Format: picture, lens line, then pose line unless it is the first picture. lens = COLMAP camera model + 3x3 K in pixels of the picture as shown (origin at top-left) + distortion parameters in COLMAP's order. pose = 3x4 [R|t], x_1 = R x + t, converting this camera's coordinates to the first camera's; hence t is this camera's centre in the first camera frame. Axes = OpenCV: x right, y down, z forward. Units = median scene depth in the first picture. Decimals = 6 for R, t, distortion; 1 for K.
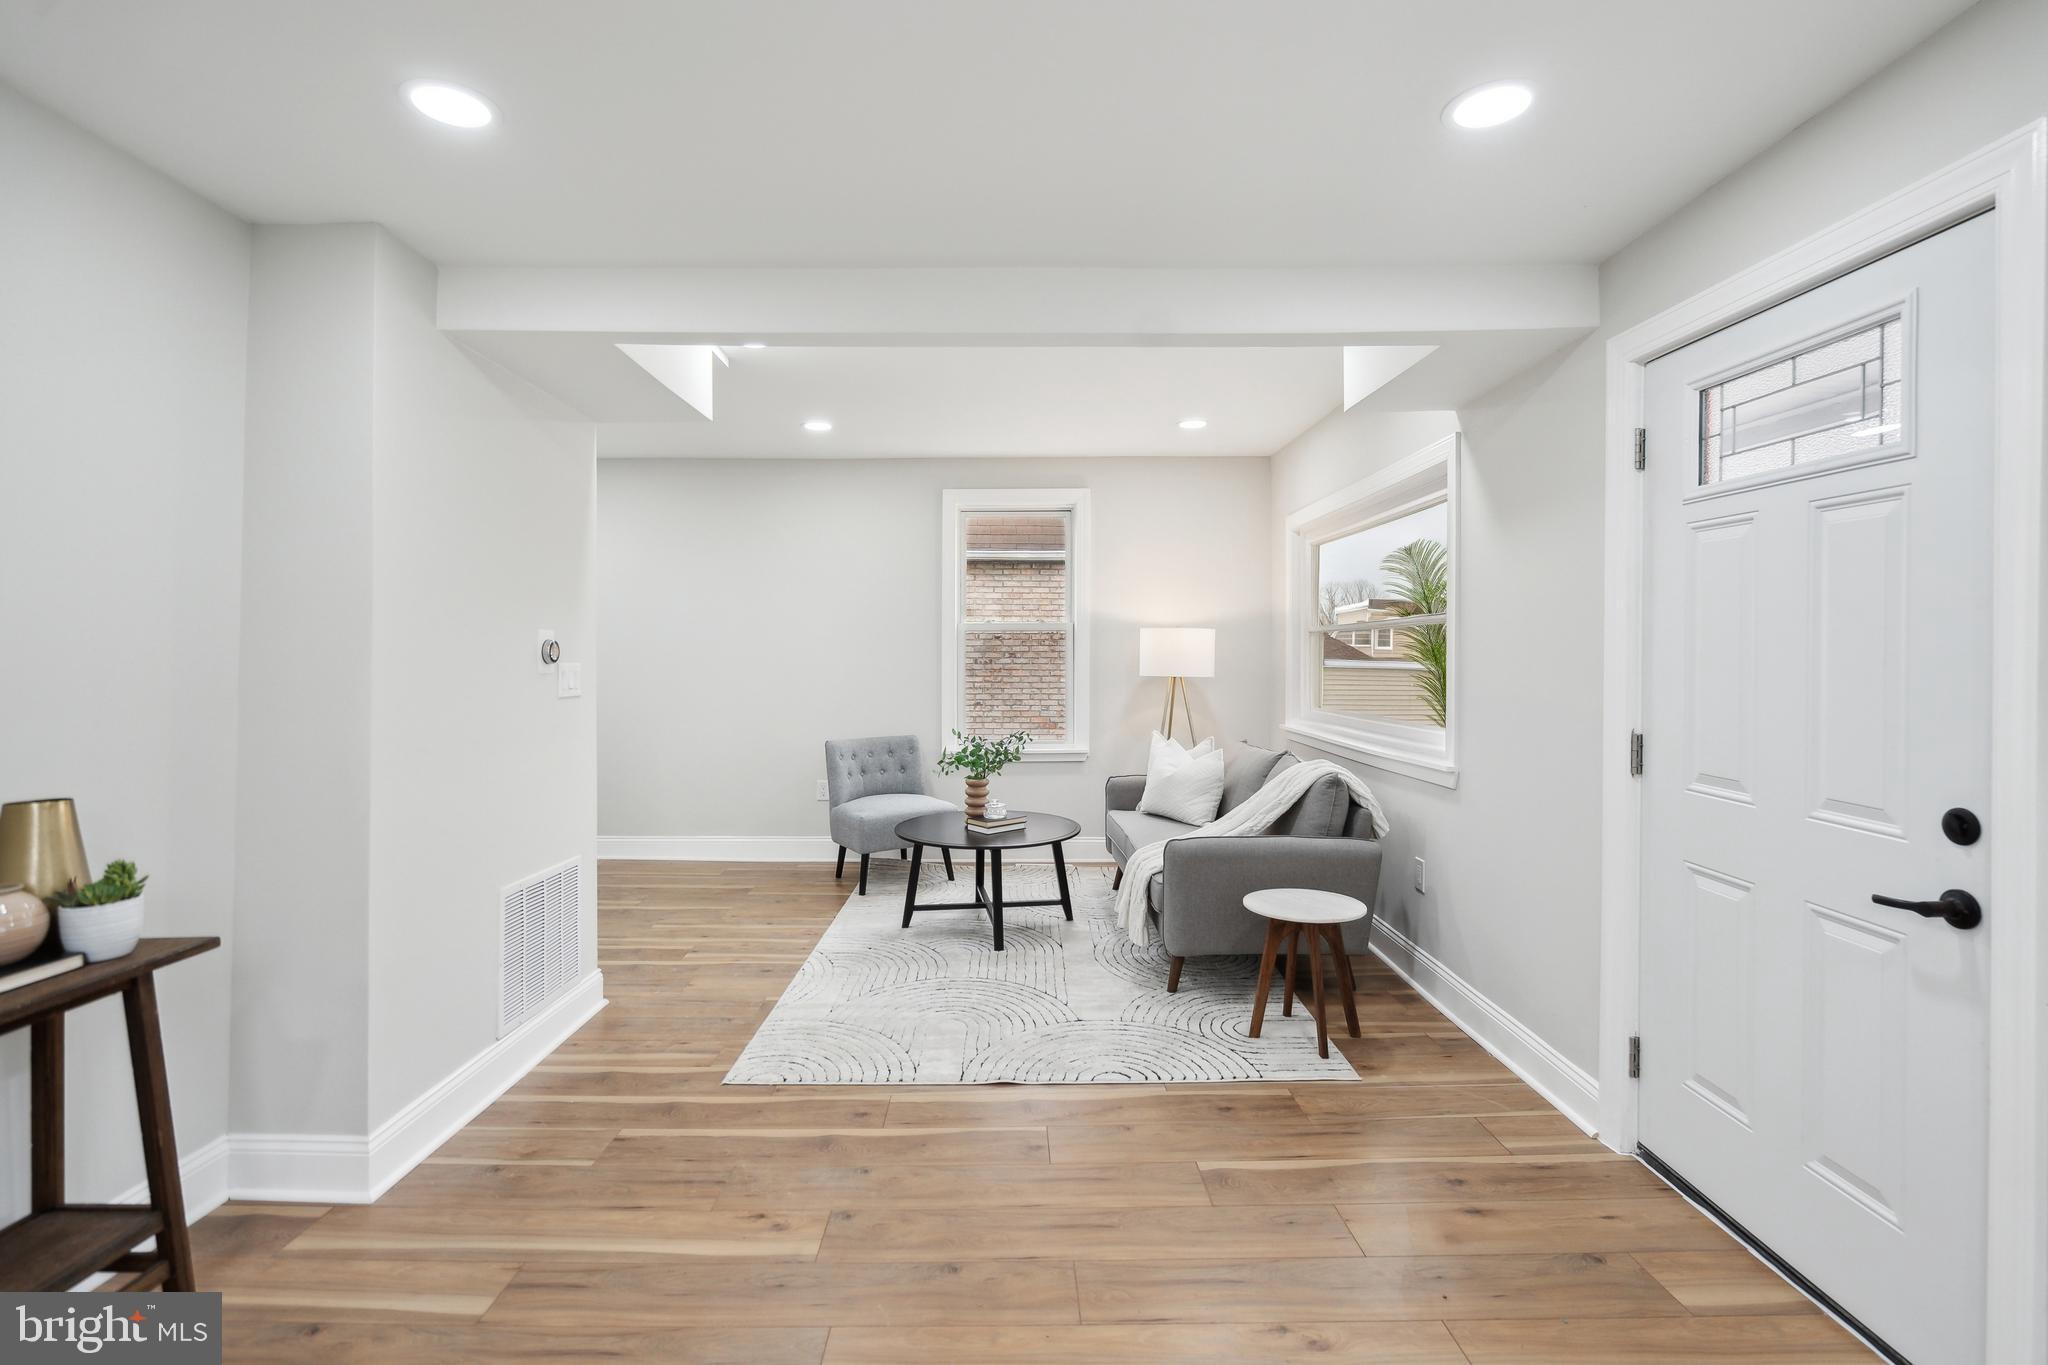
lens RADIAL K [[949.4, 0, 1017.4], [0, 949.4, 660.7], [0, 0, 1]] dist [-0.008785, 0.002935]
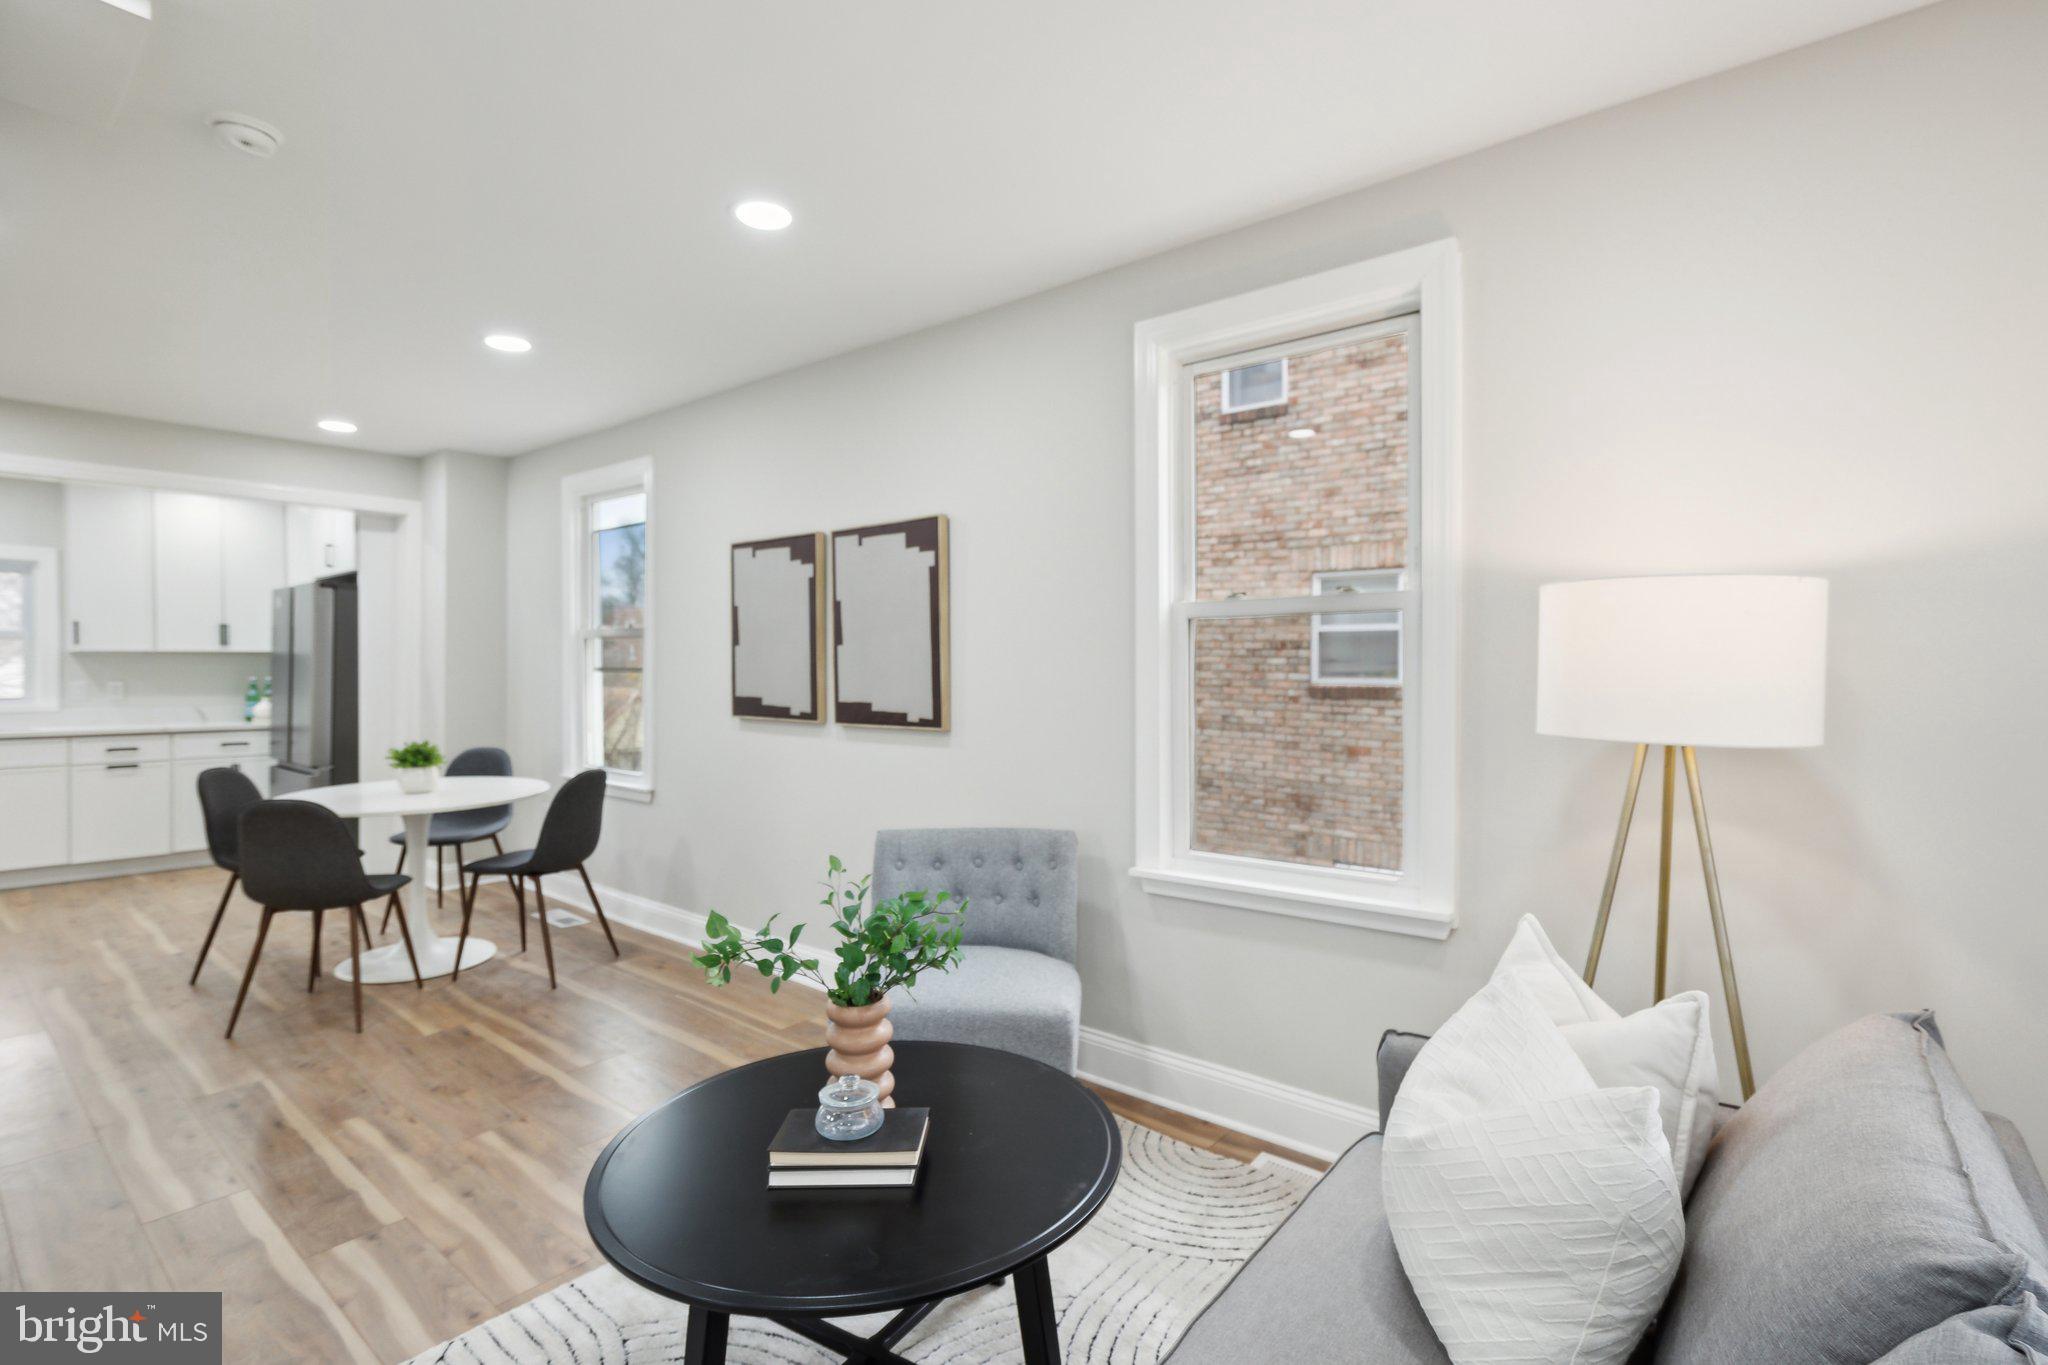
lens RADIAL K [[949.4, 0, 1049.5], [0, 949.4, 680.5], [0, 0, 1]] dist [-0.008785, 0.002935]
pose [[0.766058, 0.013185, -0.642636, 0.203761], [-0.010376, 0.999913, 0.008146, -0.003957], [0.642688, 0.000428, 0.766128, 0.621186]]
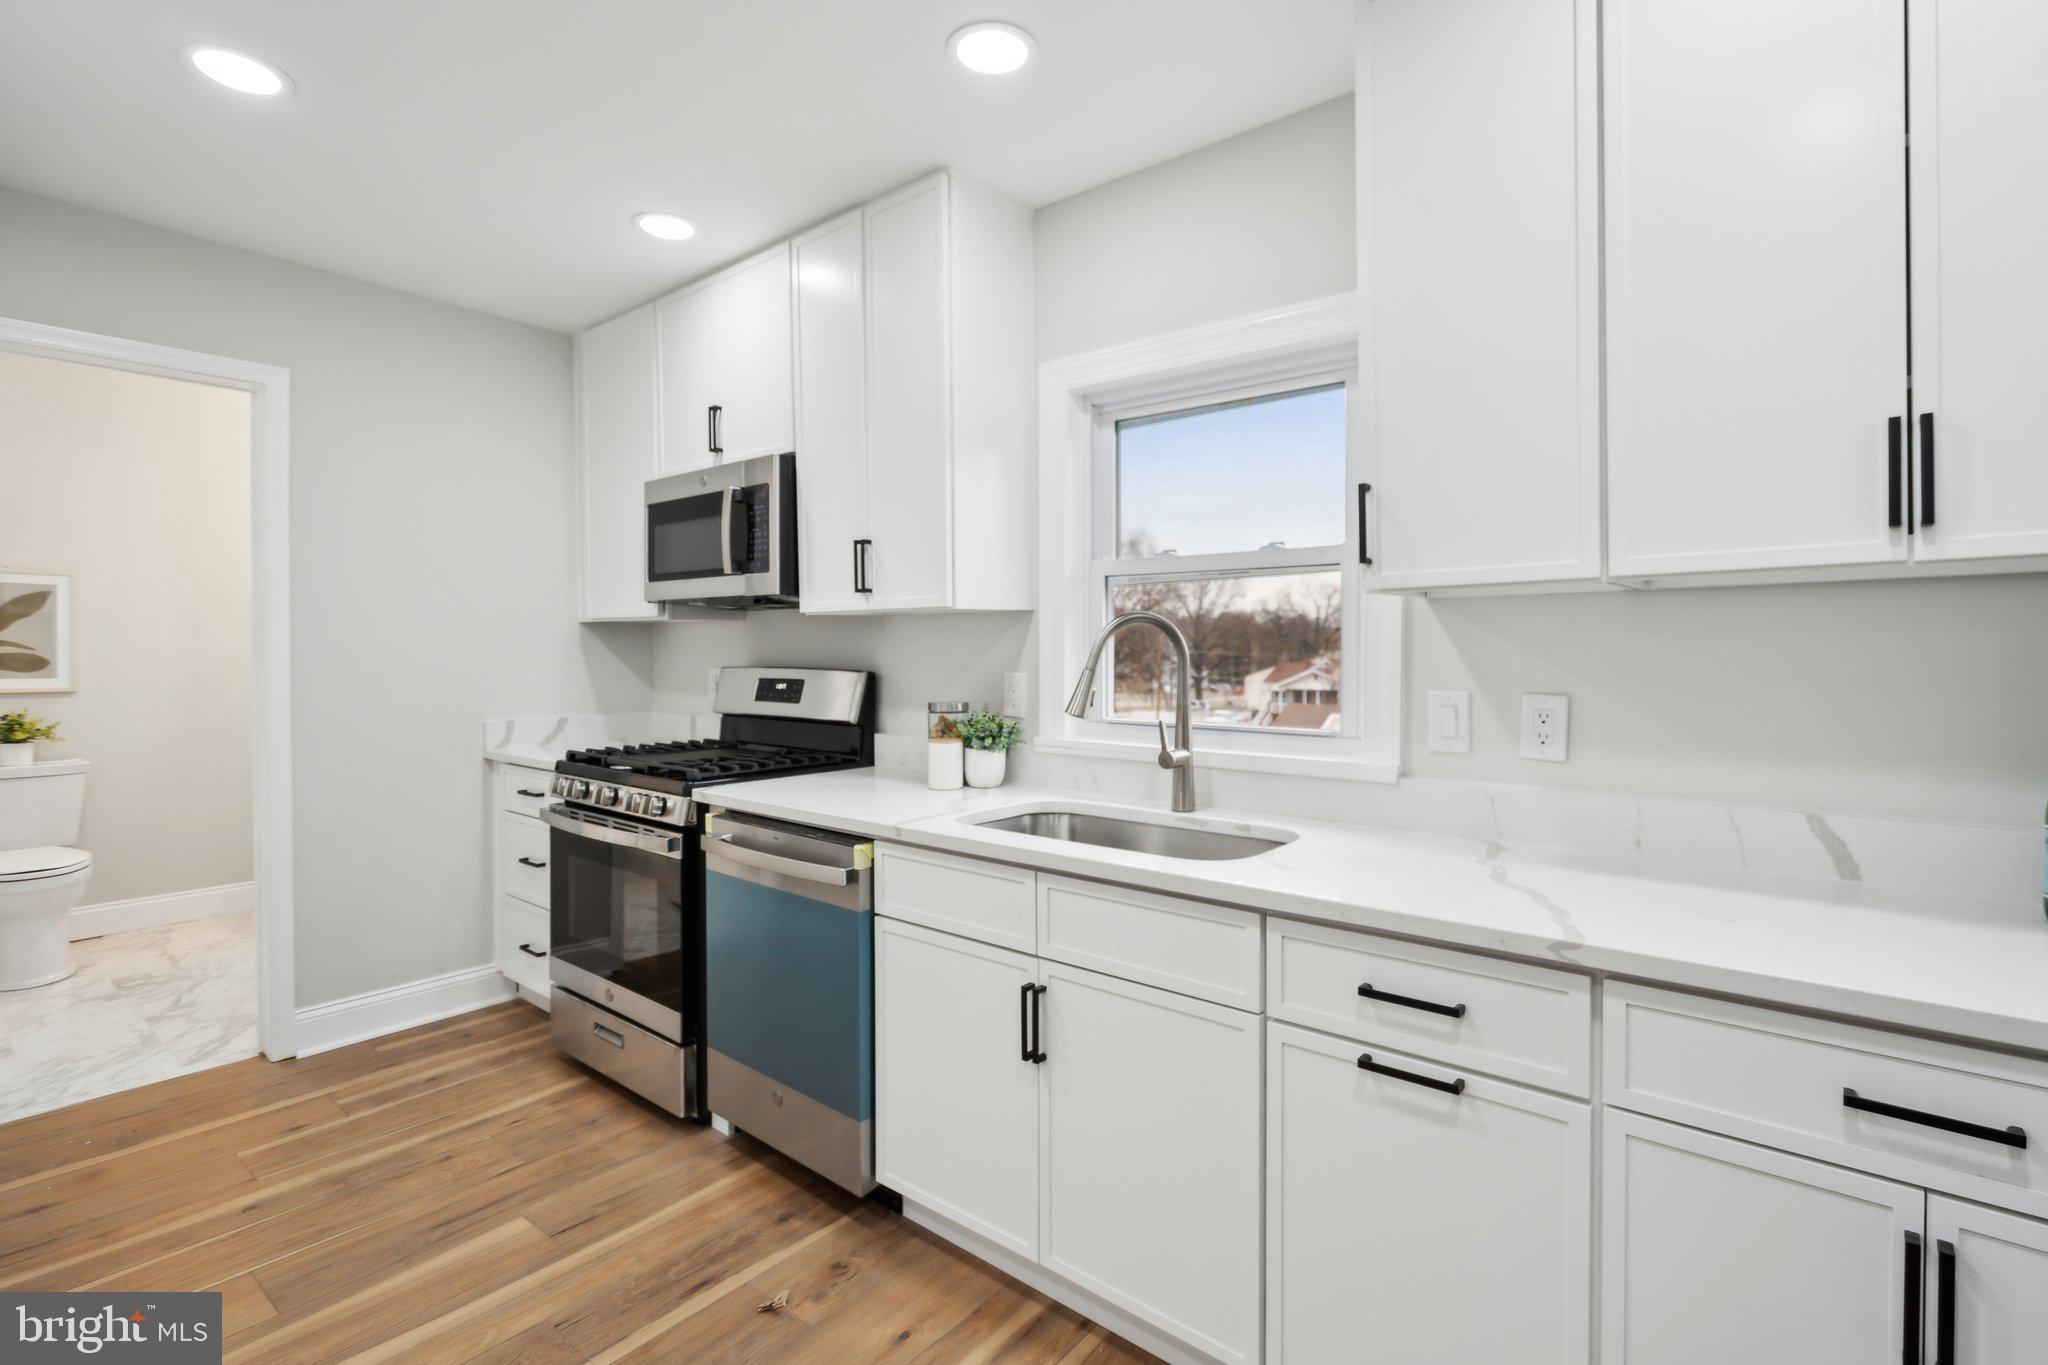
lens RADIAL K [[949.4, 0, 1034.7], [0, 949.4, 671.8], [0, 0, 1]] dist [-0.008785, 0.002935]
pose [[-0.635922, 0.016180, -0.771584, -1.052387], [-0.008234, 0.999581, 0.027747, 0.002079], [0.771709, 0.023998, -0.635523, 0.847290]]
